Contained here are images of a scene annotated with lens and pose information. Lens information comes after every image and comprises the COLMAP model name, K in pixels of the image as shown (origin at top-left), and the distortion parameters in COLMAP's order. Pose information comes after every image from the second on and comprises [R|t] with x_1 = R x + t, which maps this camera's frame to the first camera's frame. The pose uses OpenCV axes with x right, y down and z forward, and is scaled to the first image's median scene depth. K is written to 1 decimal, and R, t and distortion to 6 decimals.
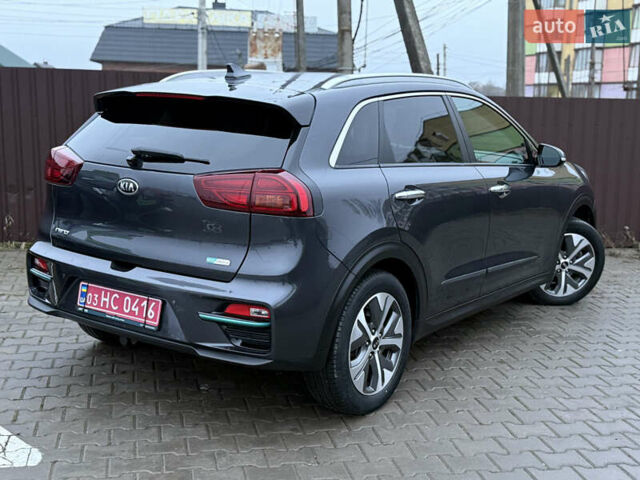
lens RADIAL K [[772.7, 0, 309.3], [0, 772.7, 241.1], [0, 0, 1]] dist [0.174298, -0.376344]
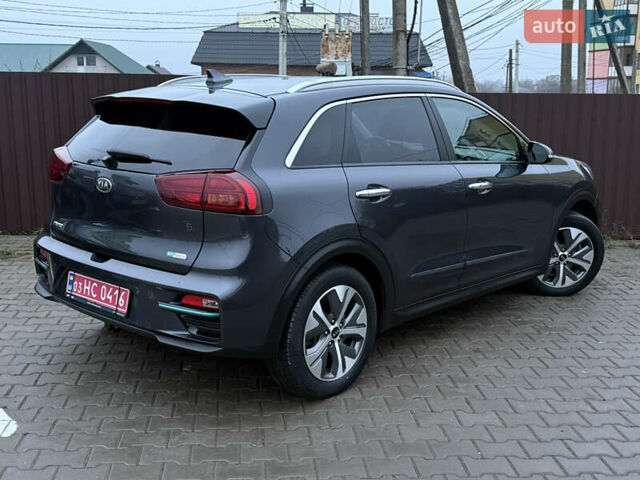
lens RADIAL K [[705.7, 0, 320.0], [0, 705.7, 243.4], [0, 0, 1]] dist [0.184176, -0.403309]
pose [[0.994270, 0.011043, -0.106327, 0.161696], [-0.008348, 0.999633, 0.025756, -0.015212], [0.106573, -0.024721, 0.993998, 0.033151]]
